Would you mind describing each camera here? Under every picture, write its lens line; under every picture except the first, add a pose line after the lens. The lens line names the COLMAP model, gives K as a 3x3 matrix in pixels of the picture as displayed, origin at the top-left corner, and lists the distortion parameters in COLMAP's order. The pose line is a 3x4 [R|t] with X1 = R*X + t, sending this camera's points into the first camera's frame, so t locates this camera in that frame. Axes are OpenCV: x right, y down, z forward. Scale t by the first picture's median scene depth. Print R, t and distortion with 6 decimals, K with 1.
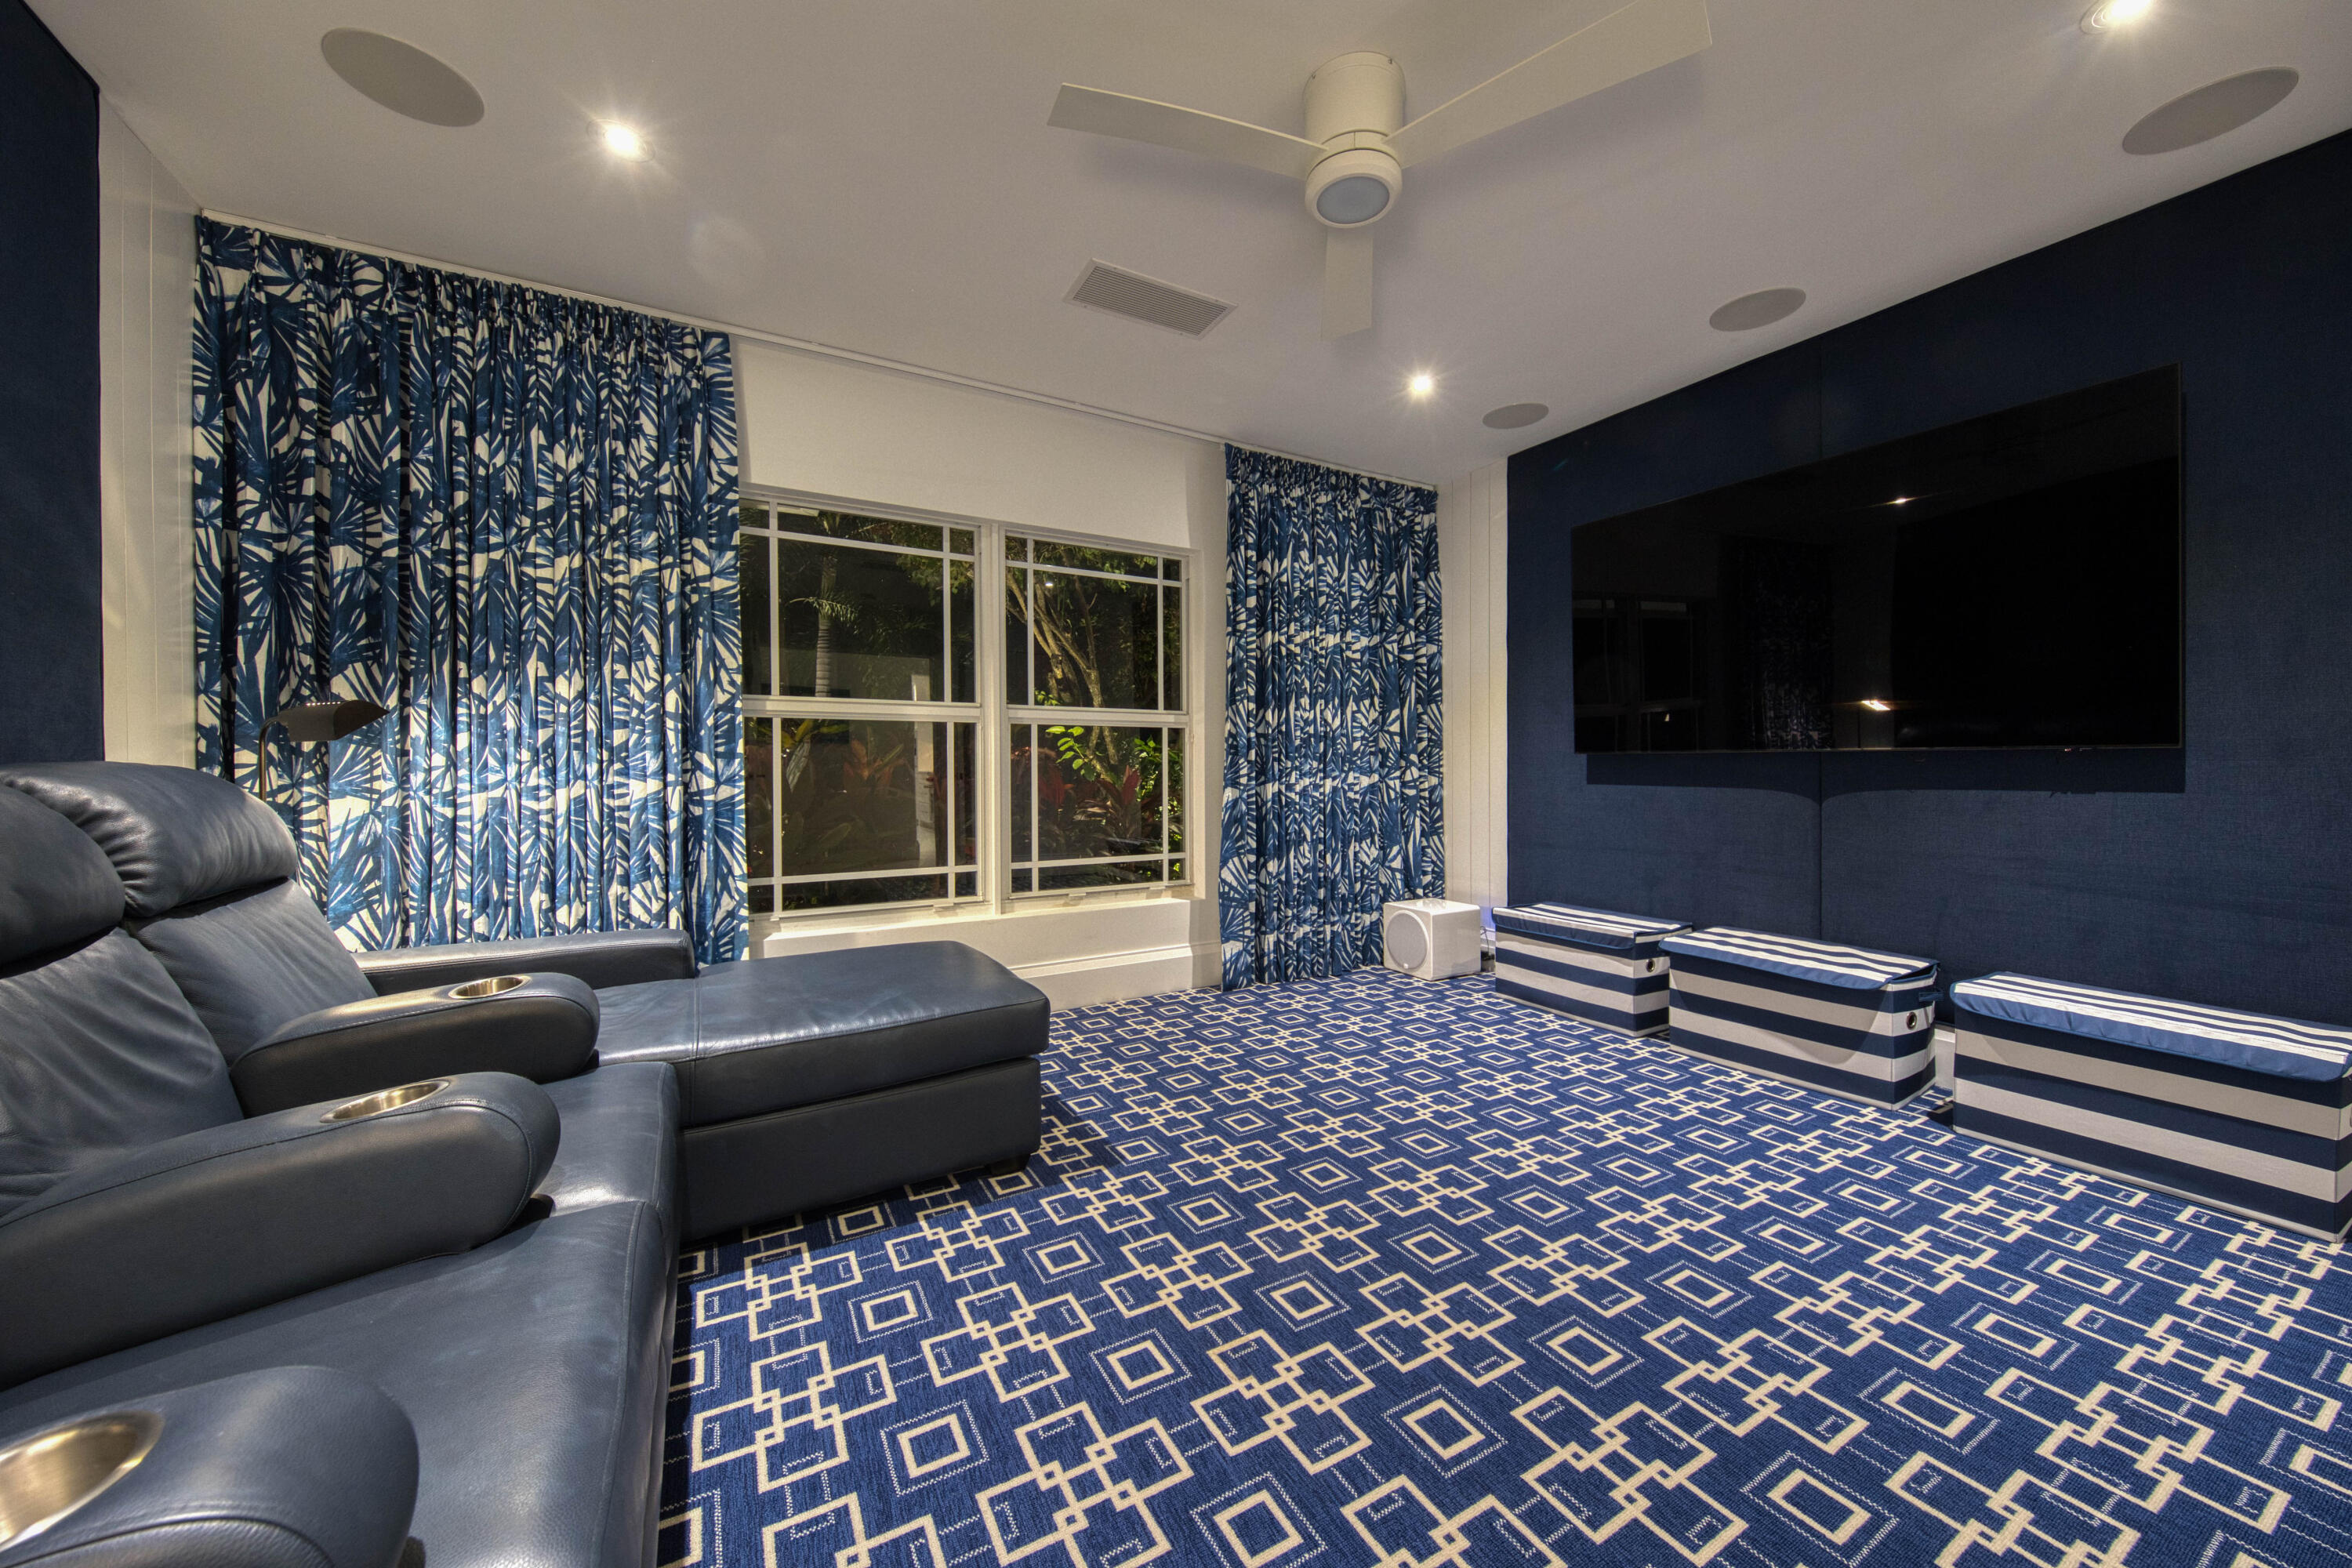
lens RADIAL K [[836.9, 0, 1190.6], [0, 836.9, 795.7], [0, 0, 1]] dist [-0.006070, -0.002113]
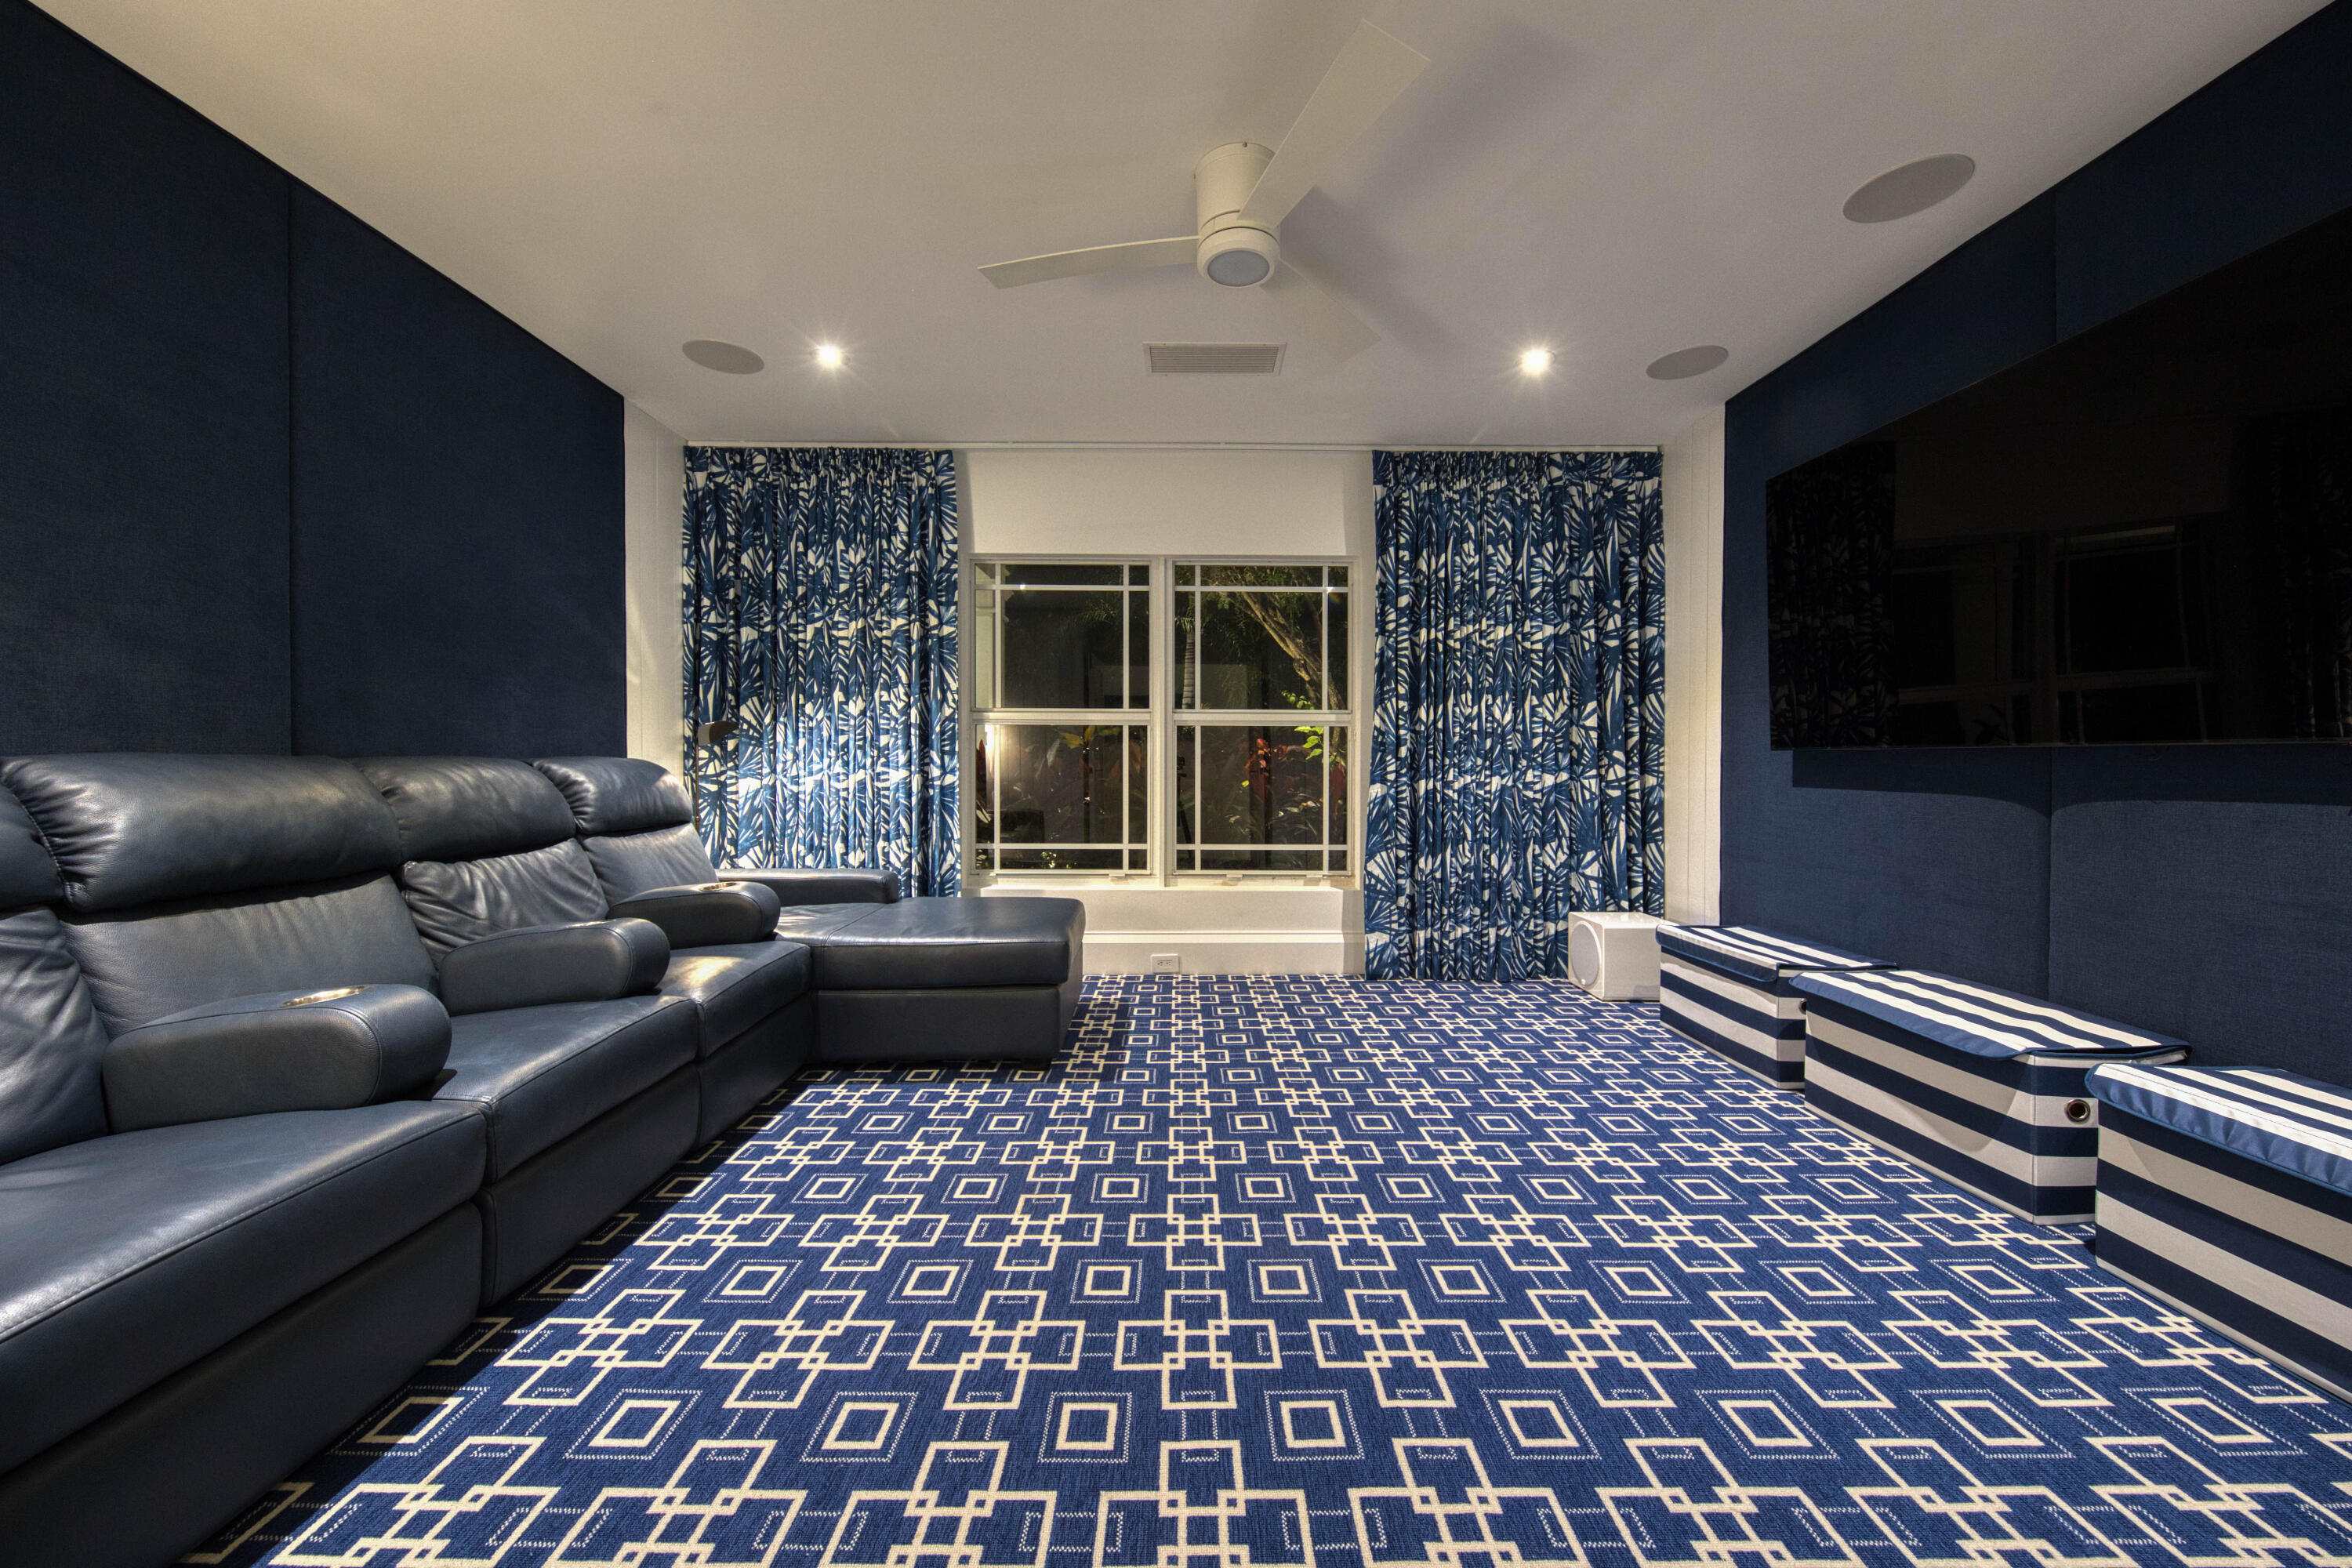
lens RADIAL K [[836.9, 0, 1150.3], [0, 836.9, 788.5], [0, 0, 1]] dist [-0.006070, -0.002113]
pose [[0.868180, 0.020535, -0.495825, 0.426844], [-0.022533, 0.999744, 0.001951, 0.000992], [0.495738, 0.009479, 0.868421, -0.041595]]
